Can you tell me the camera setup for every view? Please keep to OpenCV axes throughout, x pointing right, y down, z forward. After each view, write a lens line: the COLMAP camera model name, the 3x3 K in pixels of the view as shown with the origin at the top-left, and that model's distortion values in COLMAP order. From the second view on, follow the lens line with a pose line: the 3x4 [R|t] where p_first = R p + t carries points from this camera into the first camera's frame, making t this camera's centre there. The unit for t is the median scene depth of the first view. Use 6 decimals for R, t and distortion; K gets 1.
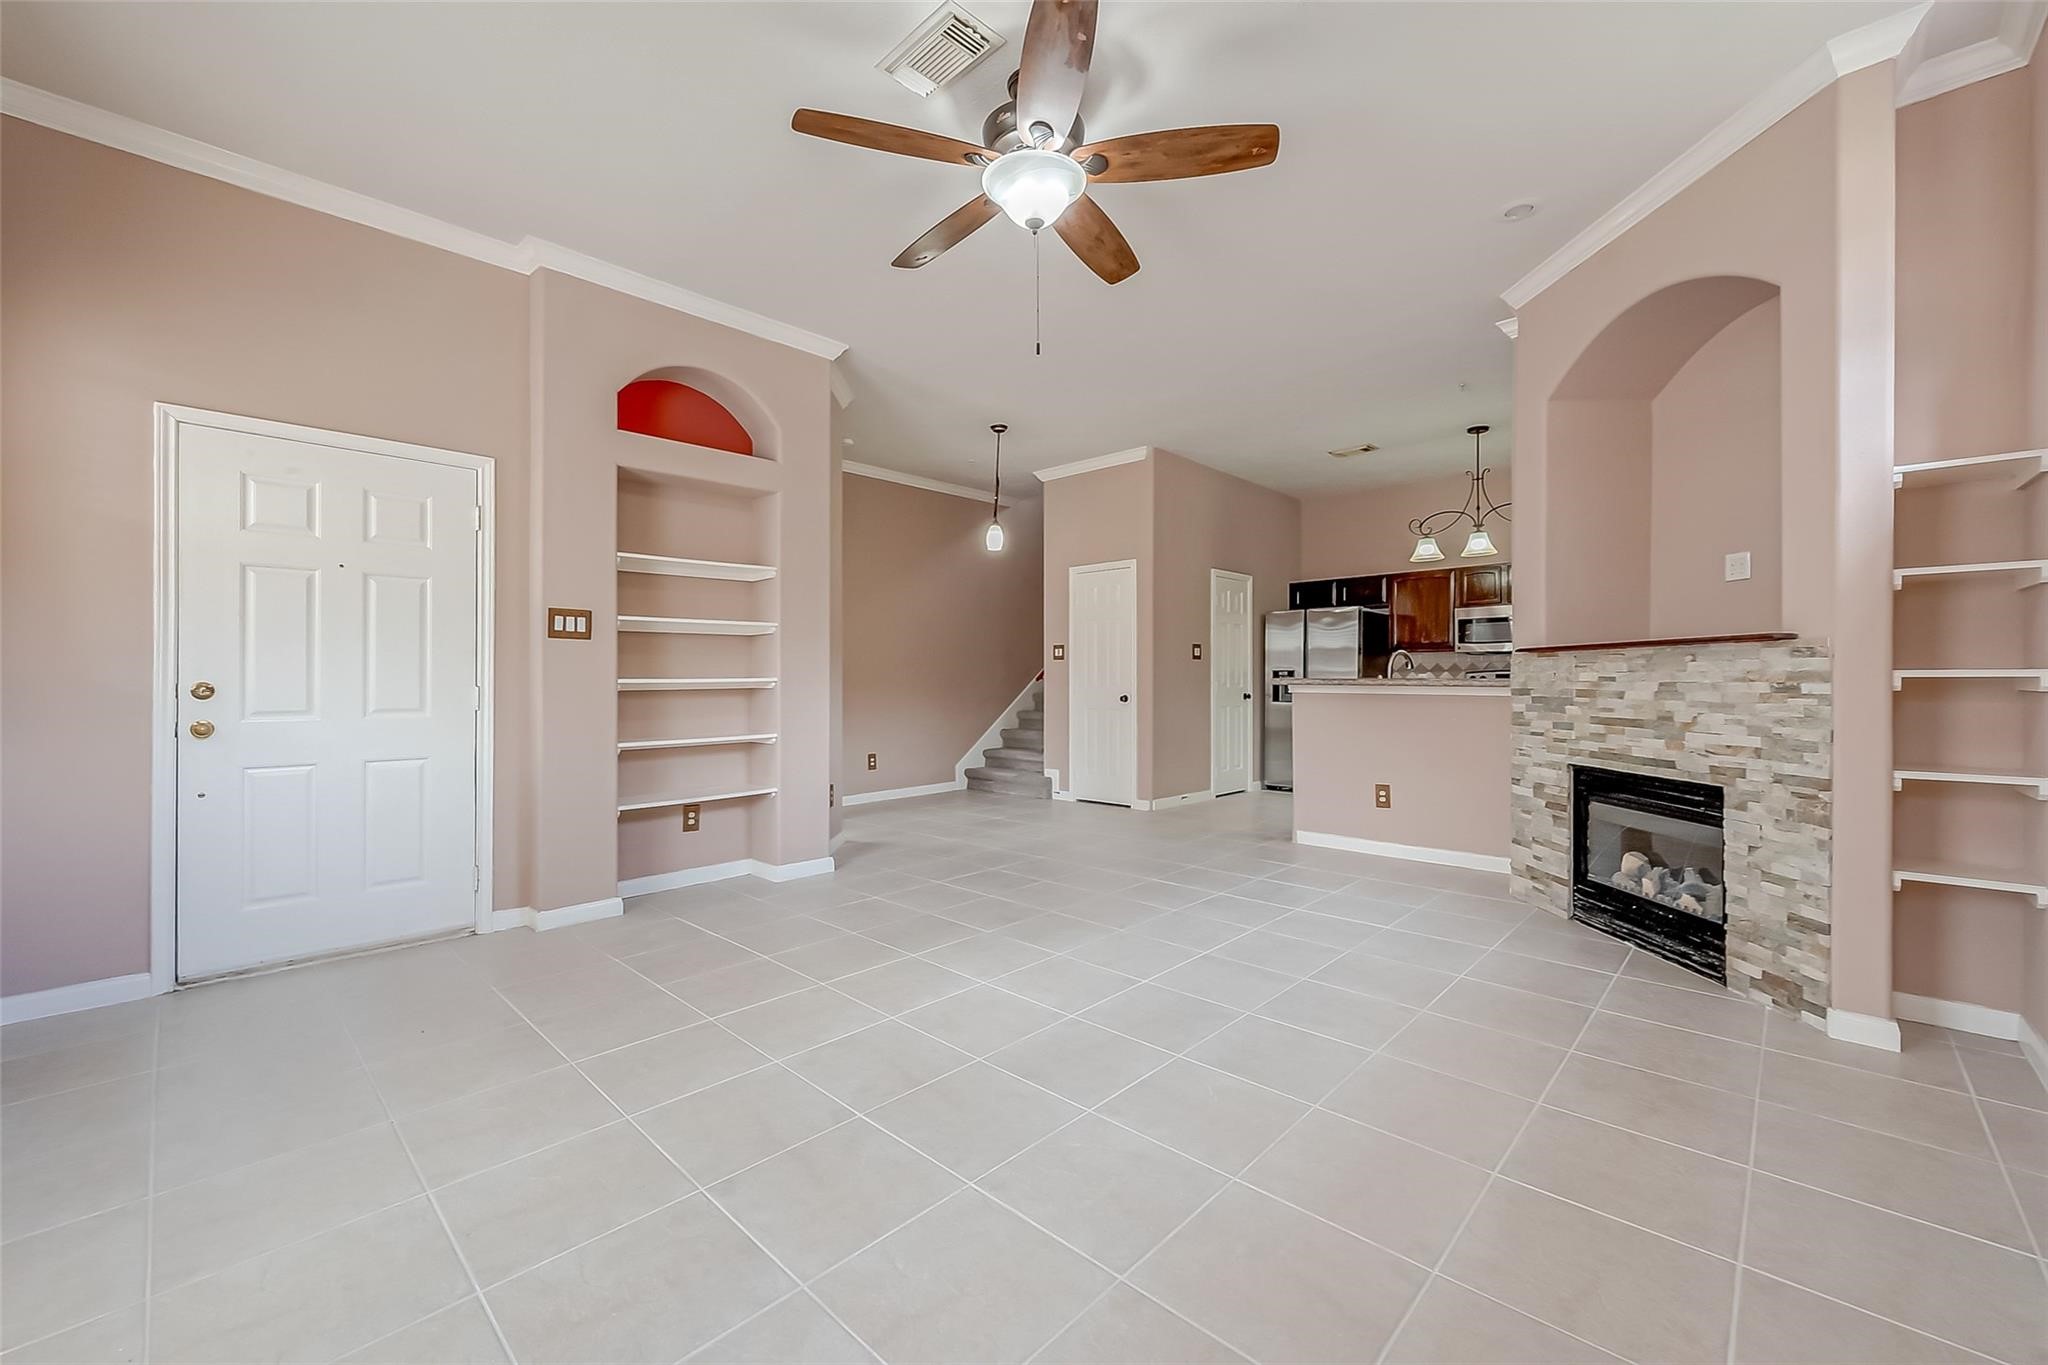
lens RADIAL K [[817.8, 0, 1026.2], [0, 817.8, 677.1], [0, 0, 1]] dist [-0.001927, -0.000288]
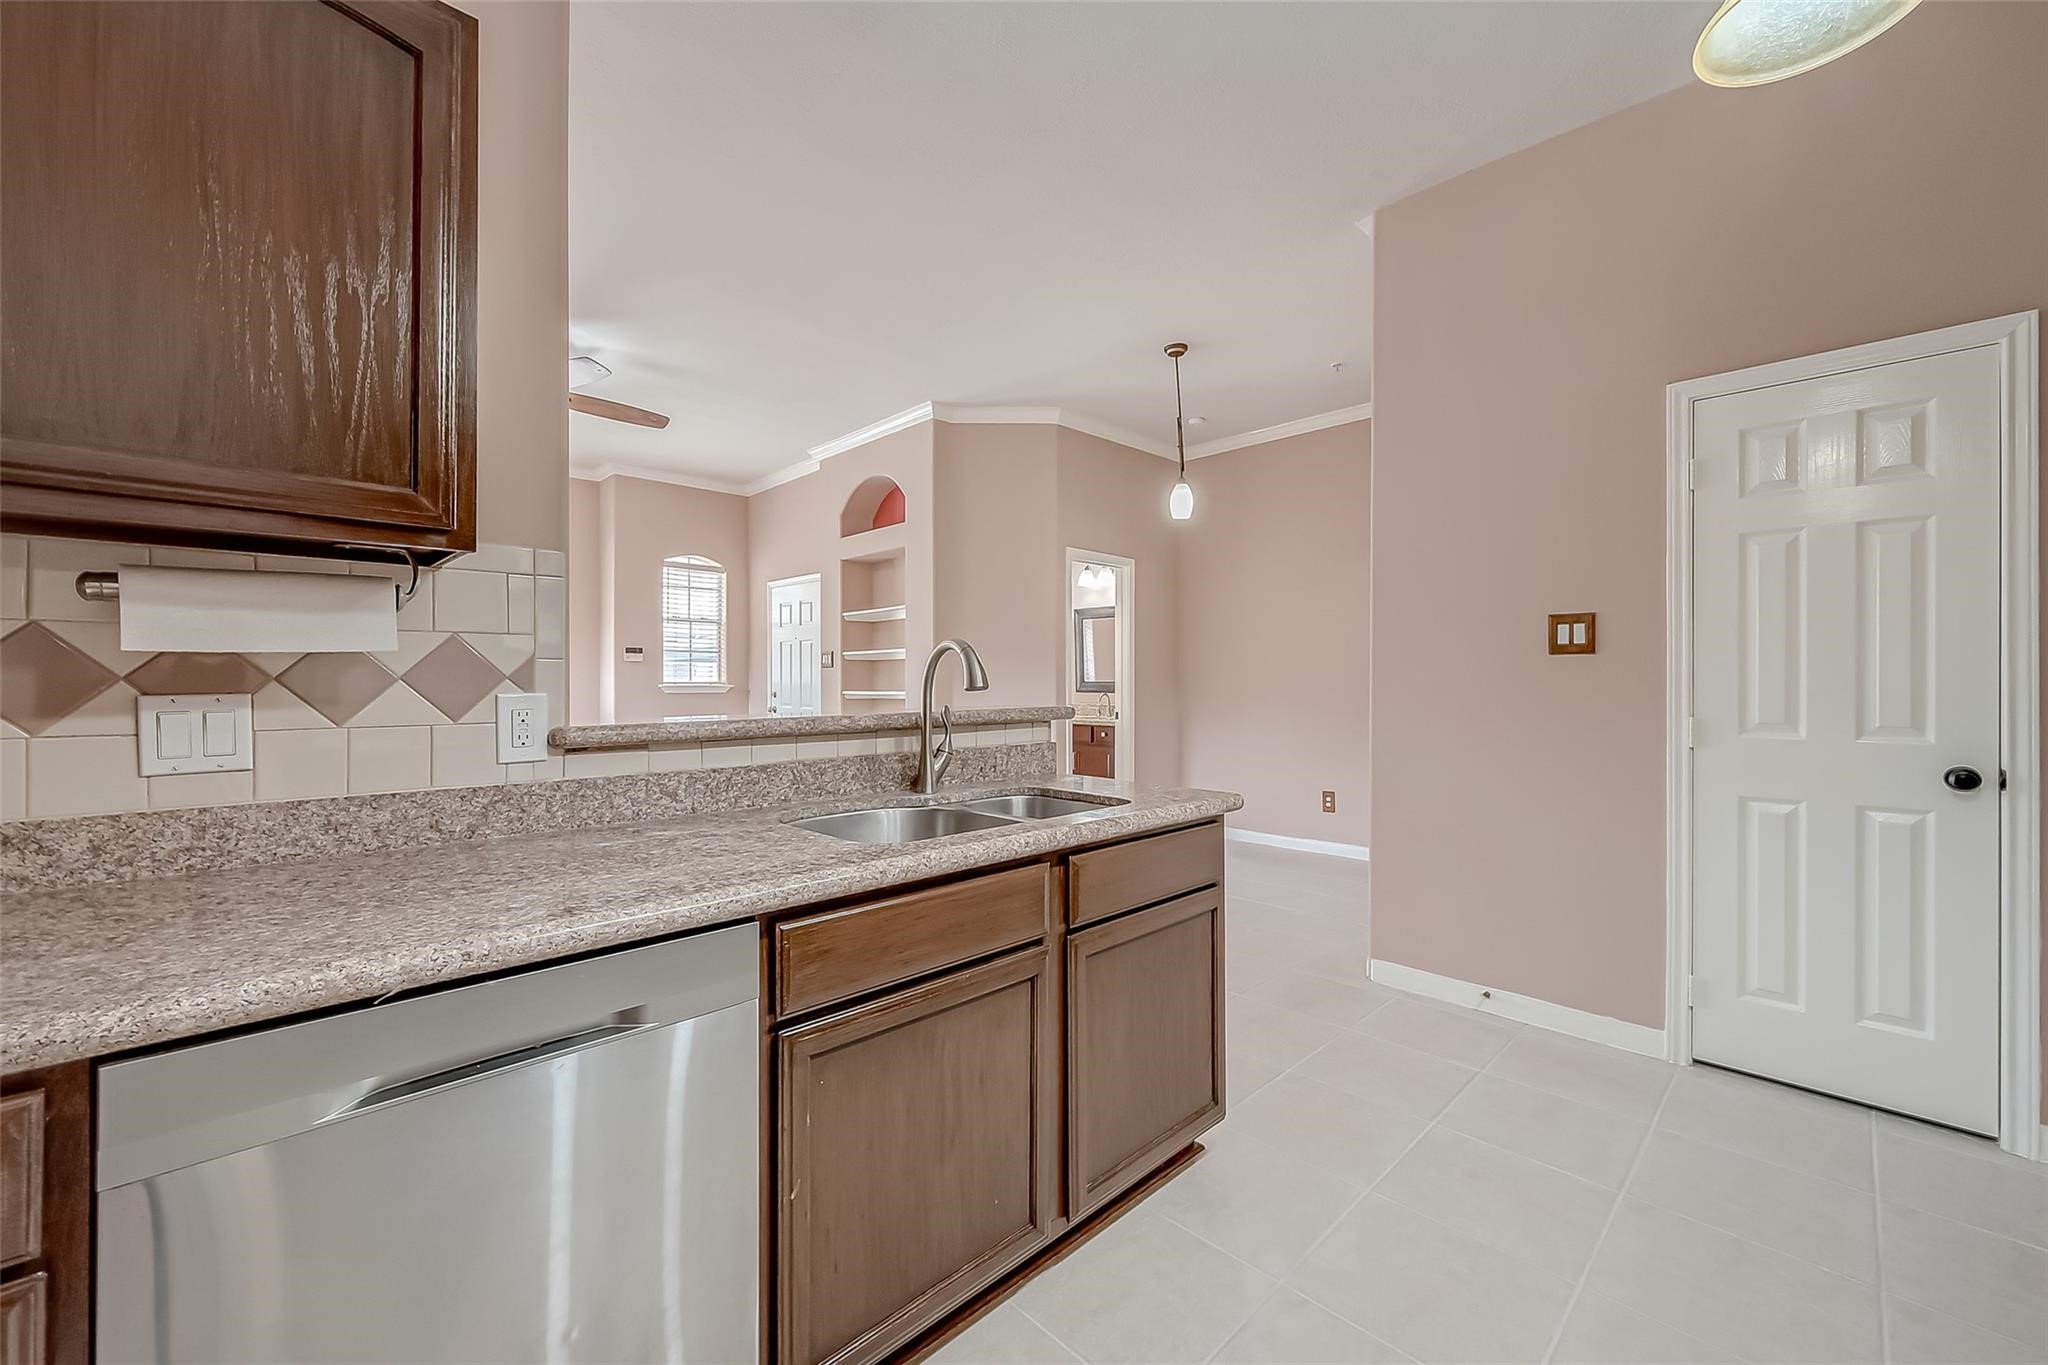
lens RADIAL K [[819.6, 0, 1023.9], [0, 819.6, 683.9], [0, 0, 1]] dist [-0.000642, -0.000090]
pose [[-0.030881, 0.005024, -0.999510, 1.271008], [0.001403, 0.999987, 0.004983, -0.022448], [0.999522, -0.001248, -0.030887, 1.615240]]
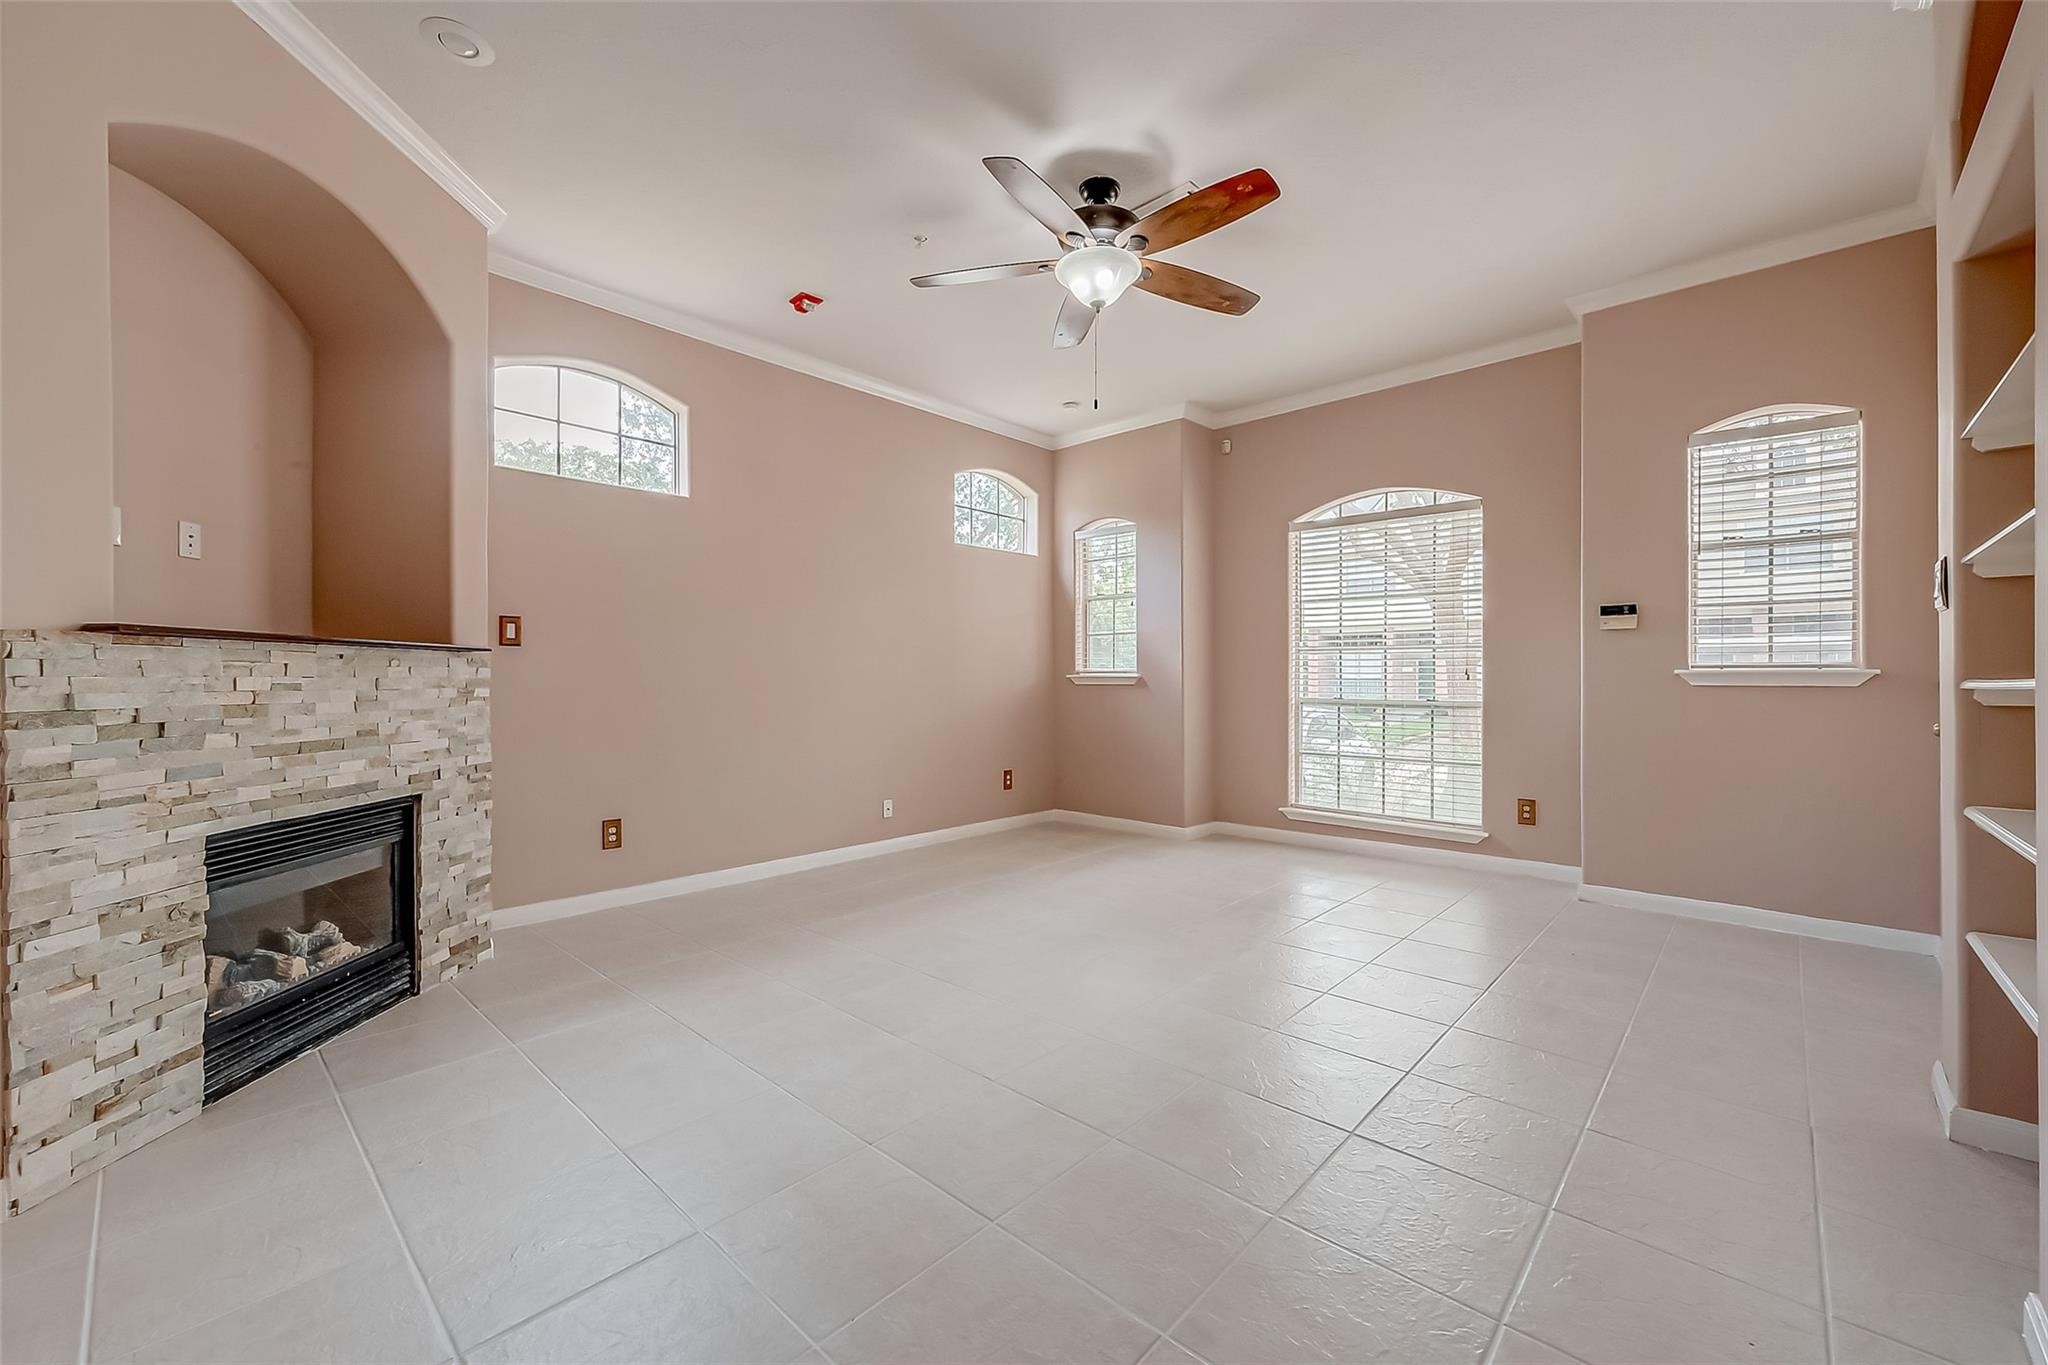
lens RADIAL K [[811.8, 0, 1031.3], [0, 811.8, 679.9], [0, 0, 1]] dist [-0.000427, -0.000259]
pose [[-0.999834, 0.002835, -0.017989, 0.105148], [0.002861, 0.999995, -0.001425, -0.000786], [0.017985, -0.001476, -0.999837, 1.699700]]
